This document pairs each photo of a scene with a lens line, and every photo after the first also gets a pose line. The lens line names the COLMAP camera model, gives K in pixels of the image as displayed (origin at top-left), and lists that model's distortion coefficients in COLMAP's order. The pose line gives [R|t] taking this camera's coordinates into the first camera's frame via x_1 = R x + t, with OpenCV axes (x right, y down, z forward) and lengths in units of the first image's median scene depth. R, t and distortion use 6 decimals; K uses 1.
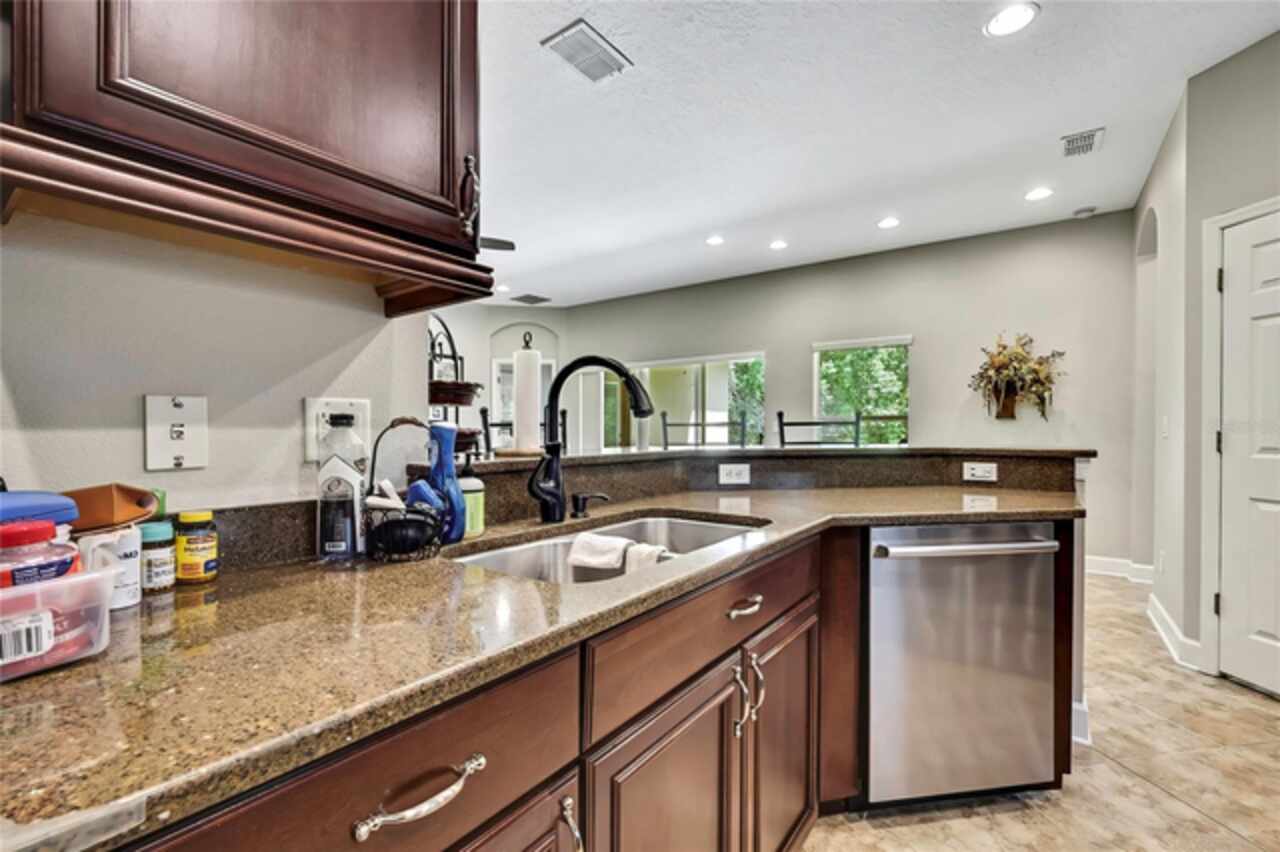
lens RADIAL K [[558.4, 0, 634.6], [0, 558.4, 439.5], [0, 0, 1]] dist [0.011310, -0.000215]
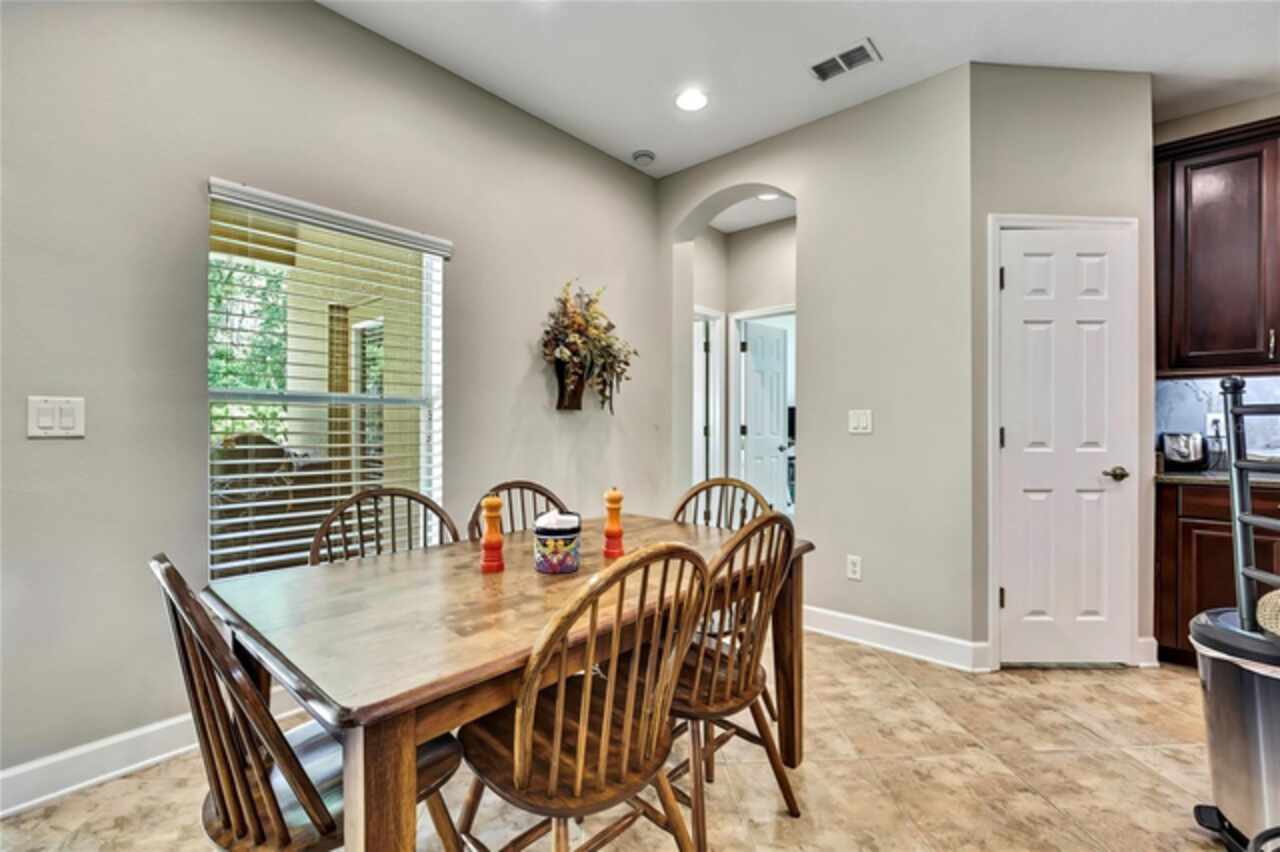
lens RADIAL K [[557.2, 0, 640.0], [0, 557.2, 426.0], [0, 0, 1]] dist [-0.008949, 0.000323]
pose [[0.086525, -0.008219, 0.996216, -0.010816], [0.021223, 0.999754, 0.006405, -0.036155], [-0.996024, 0.020589, 0.086679, 1.522507]]
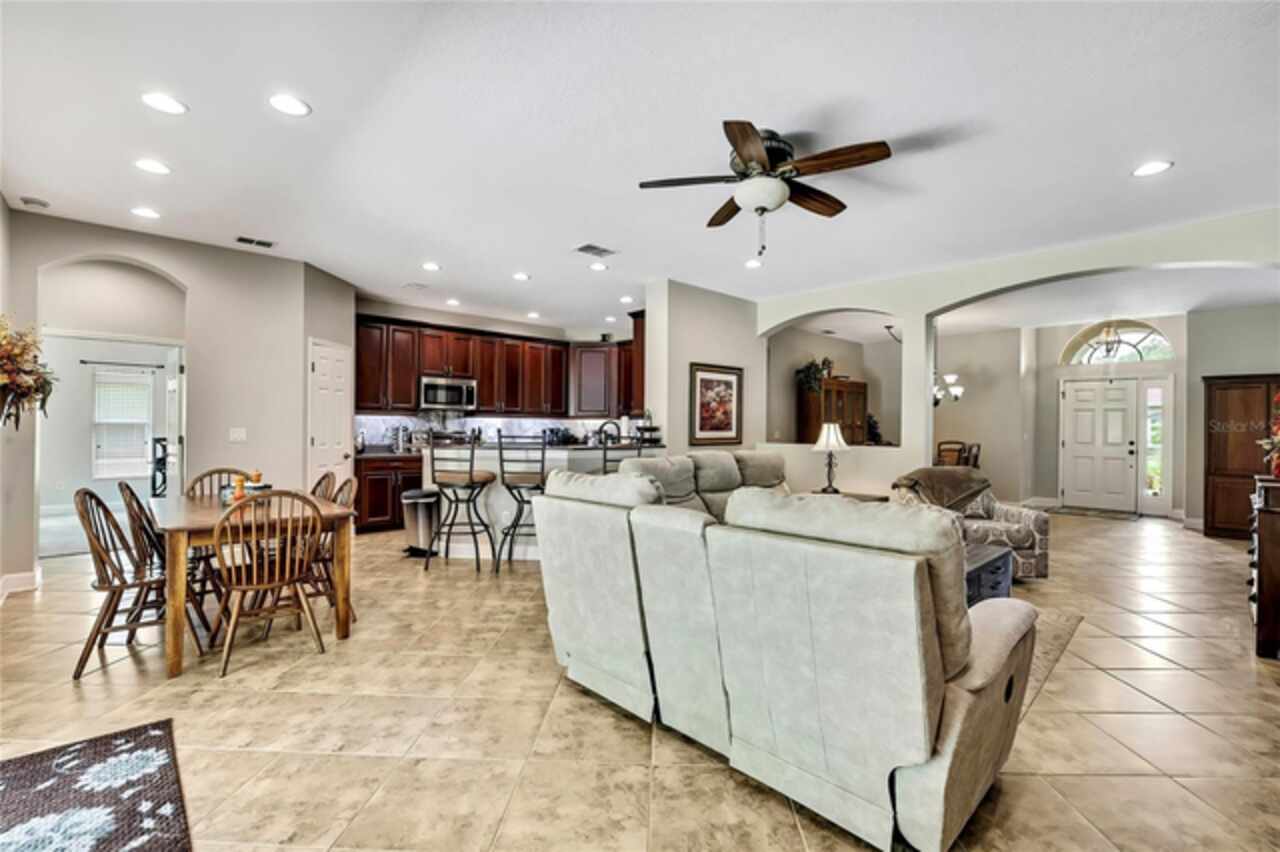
lens RADIAL K [[557.2, 0, 640.0], [0, 557.2, 426.0], [0, 0, 1]] dist [-0.008949, 0.000323]
pose [[-0.981532, -0.011689, 0.190942, -0.579078], [-0.007623, 0.999729, 0.022016, -0.110008], [-0.191147, 0.020154, -0.981354, 2.762966]]
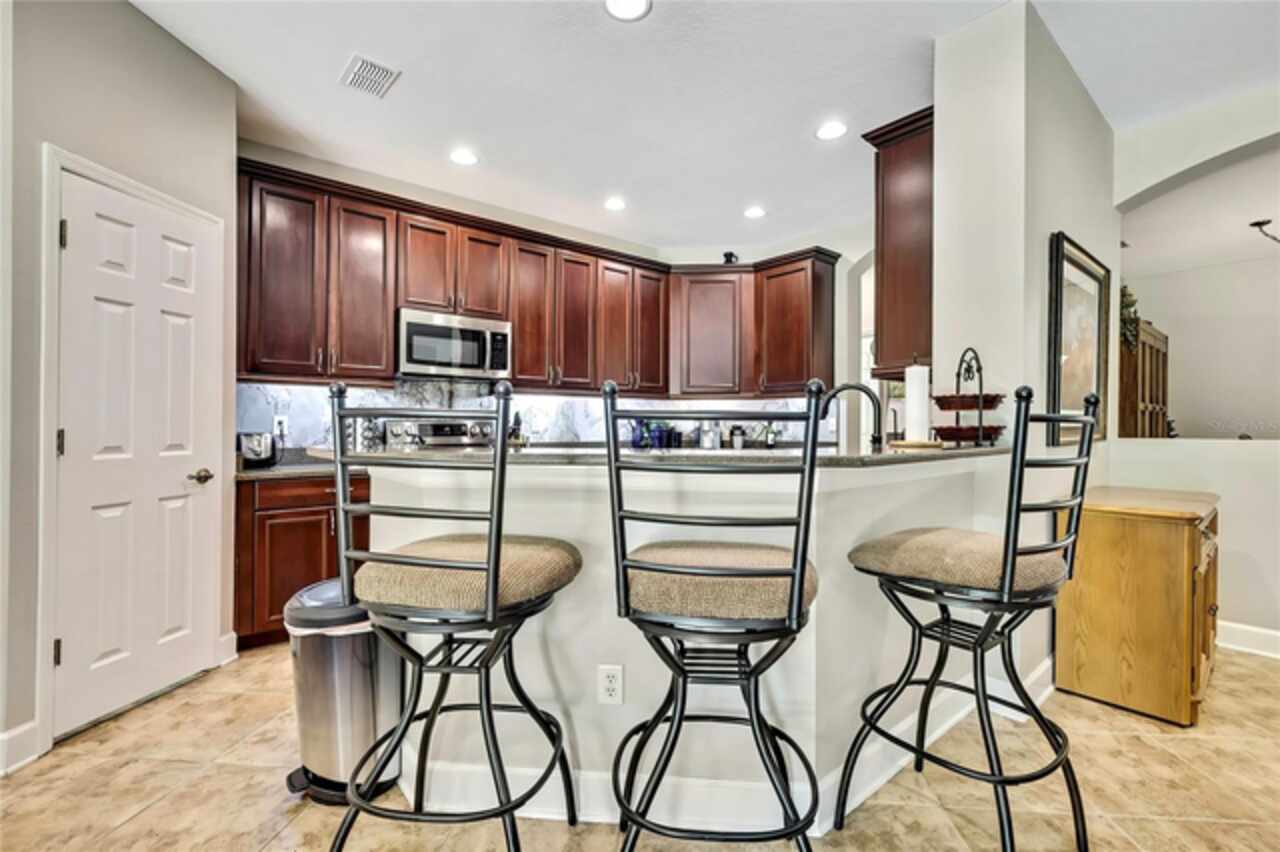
lens RADIAL K [[558.5, 0, 644.8], [0, 558.5, 420.3], [0, 0, 1]] dist [-0.003268, 0.000388]
pose [[-0.970910, -0.001894, 0.239438, 0.072746], [0.001773, 0.999884, 0.015097, -0.035984], [-0.239439, 0.015082, -0.970794, 1.510433]]
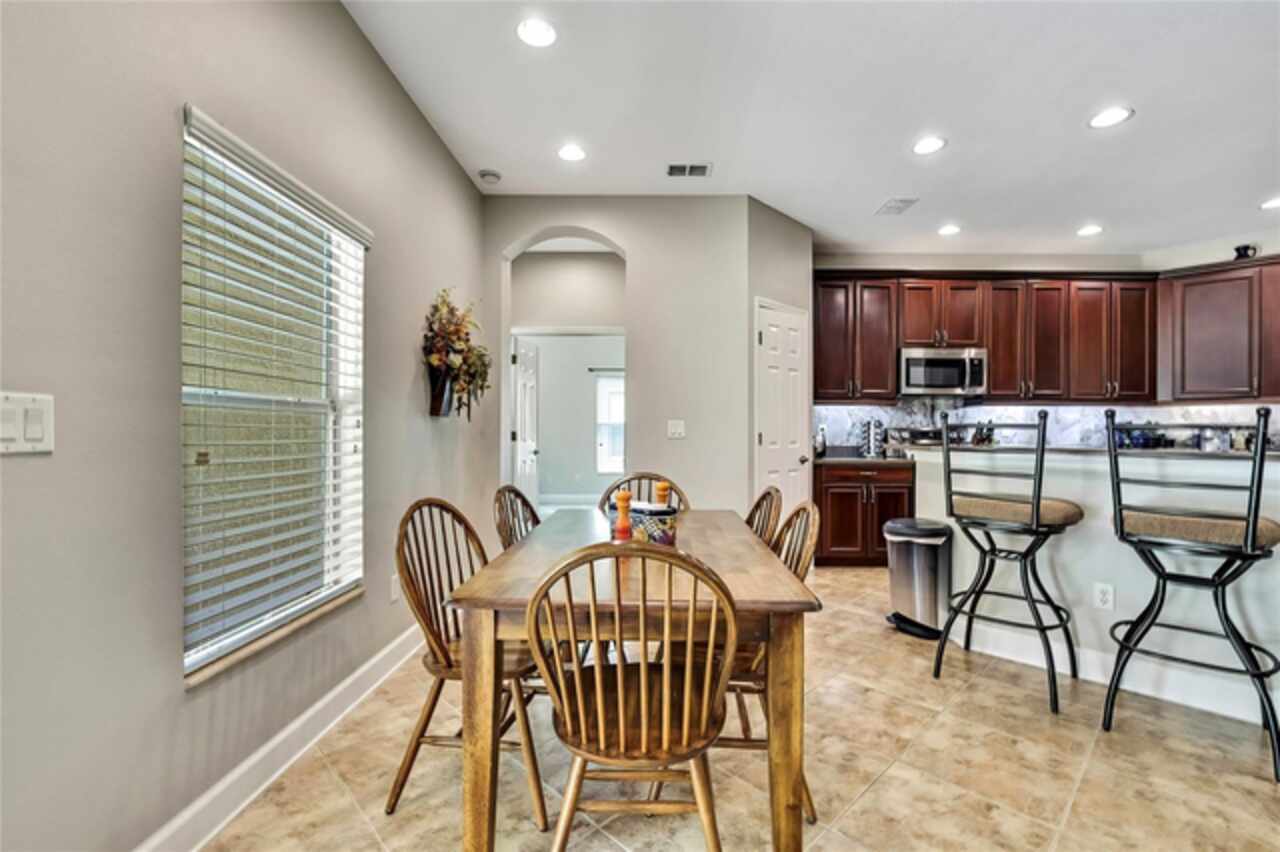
lens RADIAL K [[554.9, 0, 664.9], [0, 554.9, 425.5], [0, 0, 1]] dist [-0.000393, 0.000086]
pose [[-0.599736, 0.000324, 0.800198, -0.054618], [0.013031, 0.999871, 0.009362, -0.052079], [-0.800092, 0.016042, -0.599663, 2.096031]]
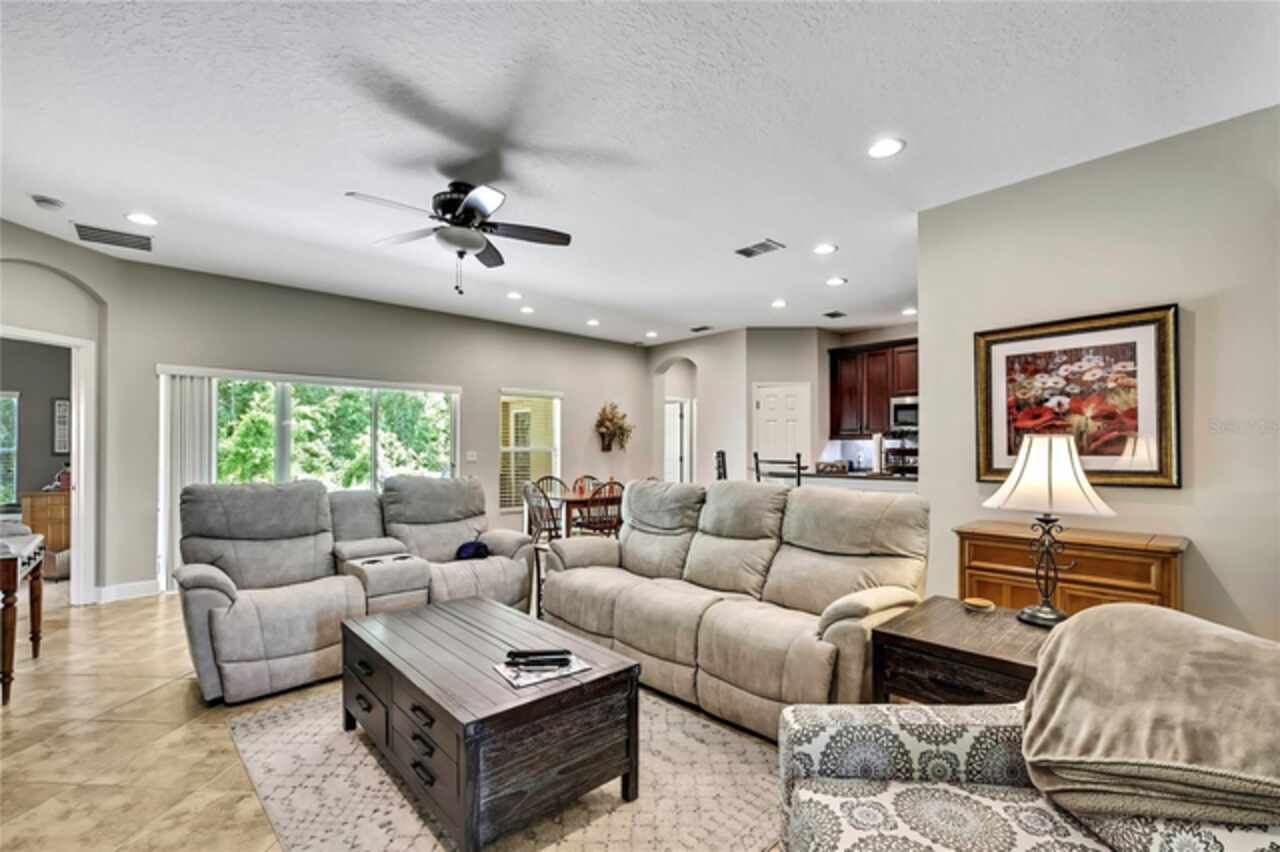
lens RADIAL K [[558.0, 0, 638.2], [0, 558.0, 445.6], [0, 0, 1]] dist [-0.011927, 0.000119]
pose [[0.199707, 0.002276, 0.979853, -1.729743], [0.023013, 0.999711, -0.007013, -0.071741], [-0.979585, 0.023950, 0.199596, 1.012709]]
